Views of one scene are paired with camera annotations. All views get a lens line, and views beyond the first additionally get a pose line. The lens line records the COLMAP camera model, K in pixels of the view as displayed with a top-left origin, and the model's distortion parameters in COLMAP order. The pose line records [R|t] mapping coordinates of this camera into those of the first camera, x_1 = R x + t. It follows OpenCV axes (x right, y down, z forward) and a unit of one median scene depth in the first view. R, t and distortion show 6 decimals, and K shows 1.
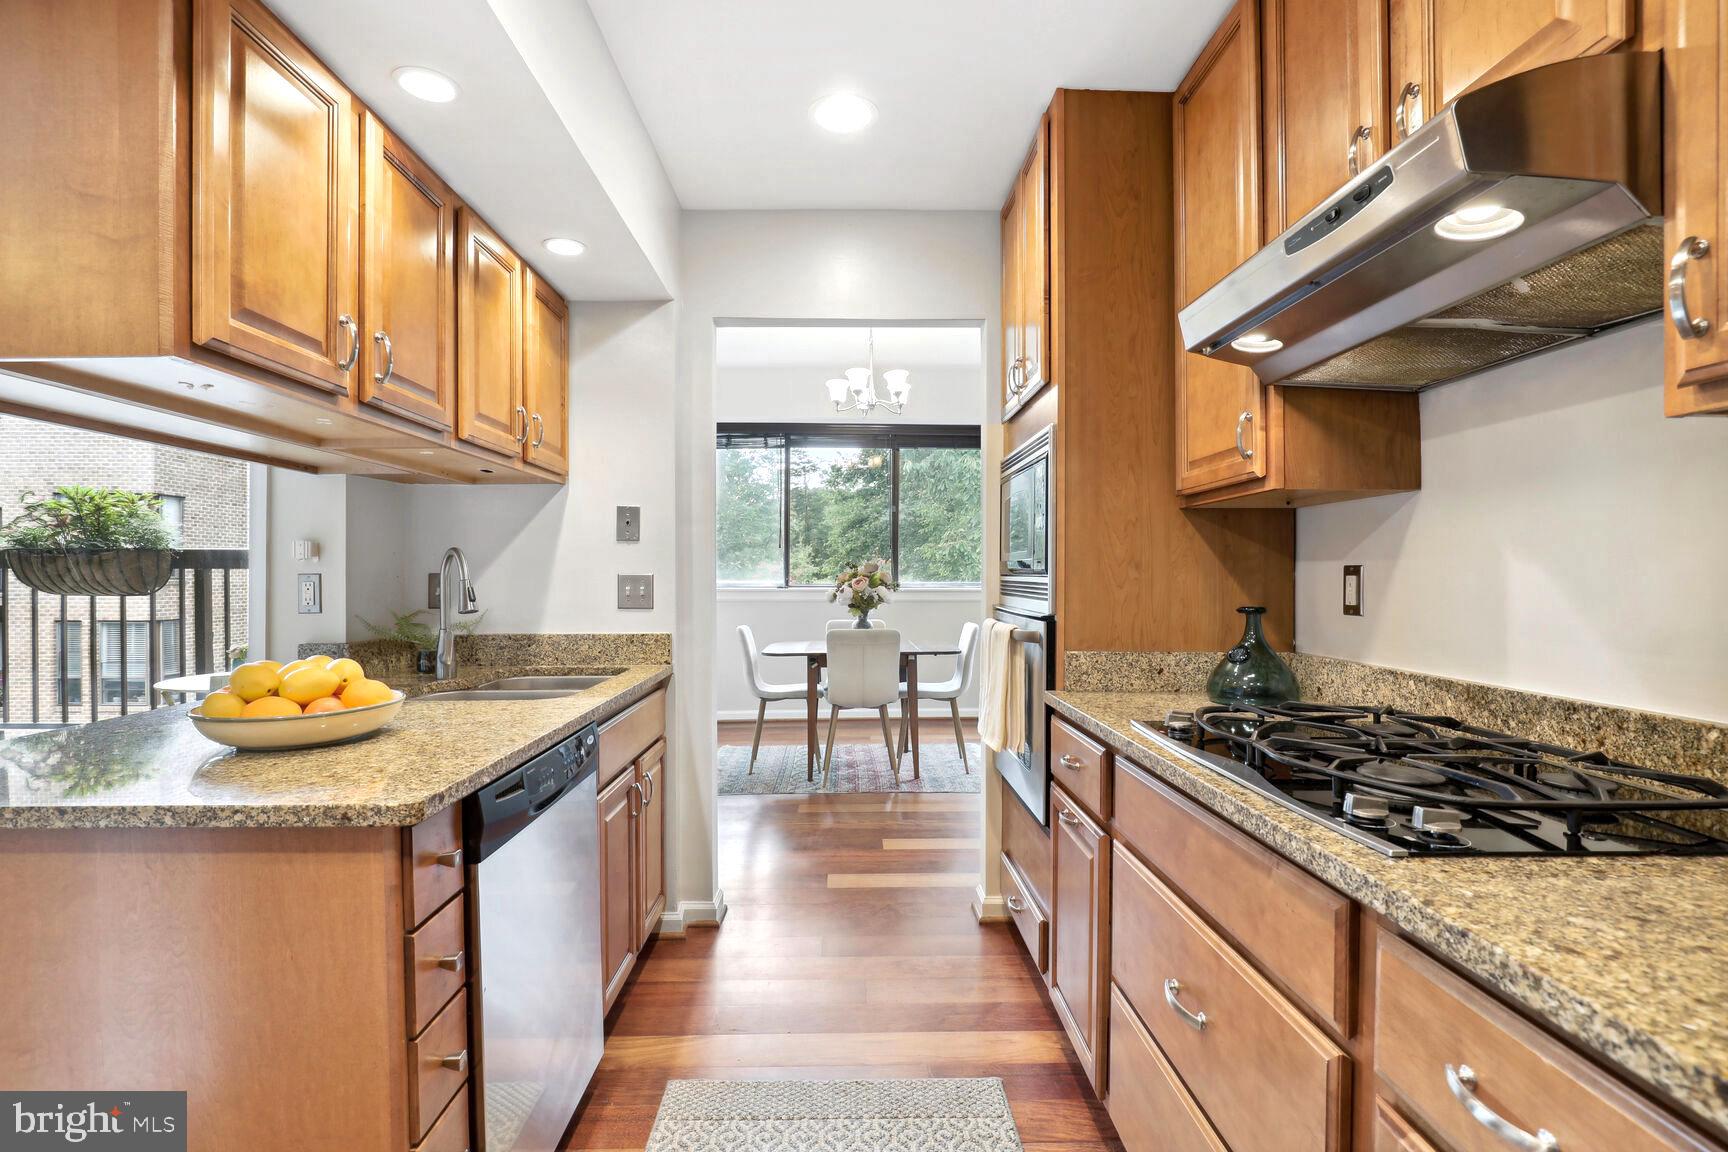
lens RADIAL K [[796.6, 0, 866.6], [0, 796.6, 589.9], [0, 0, 1]] dist [-0.025116, 0.008879]
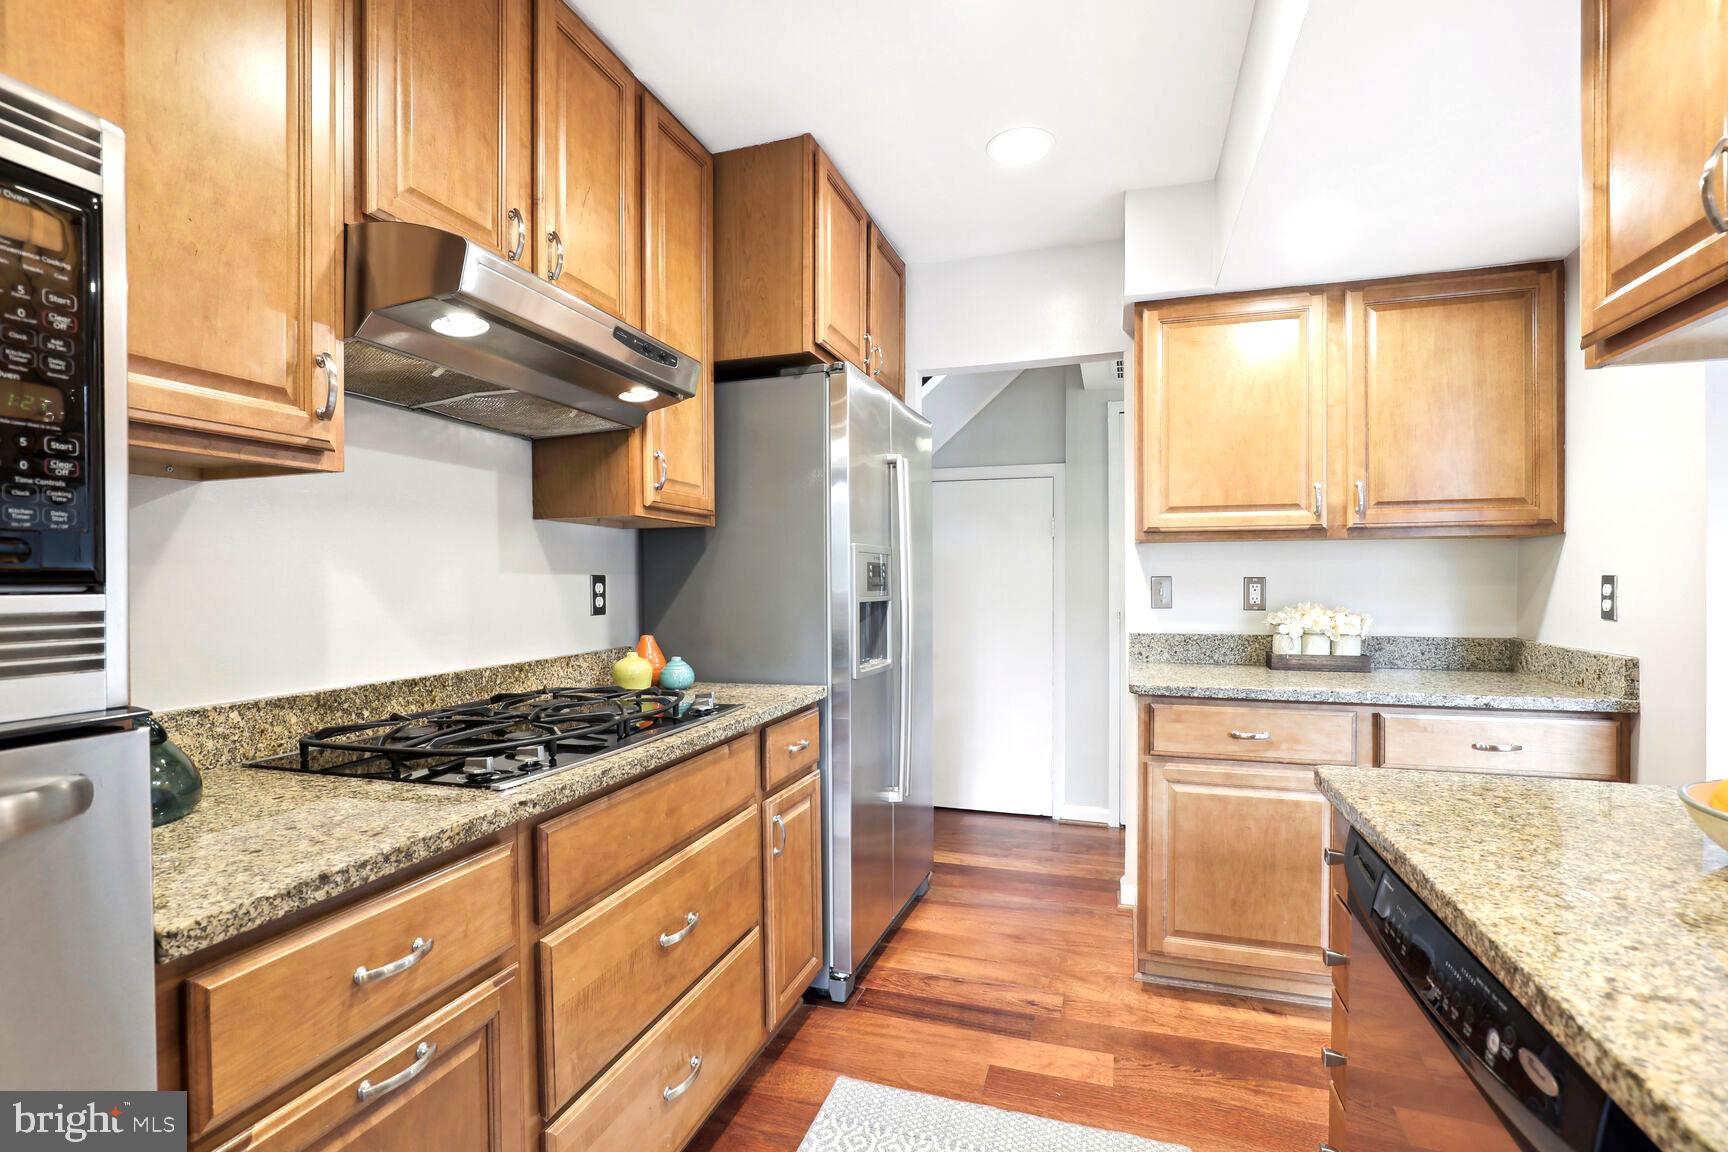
lens RADIAL K [[796.6, 0, 866.6], [0, 796.6, 589.9], [0, 0, 1]] dist [-0.025116, 0.008879]
pose [[-0.945475, 0.001759, 0.325691, -0.212380], [0.011338, 0.999557, 0.027515, -0.029253], [-0.325498, 0.029707, -0.945076, 1.576150]]
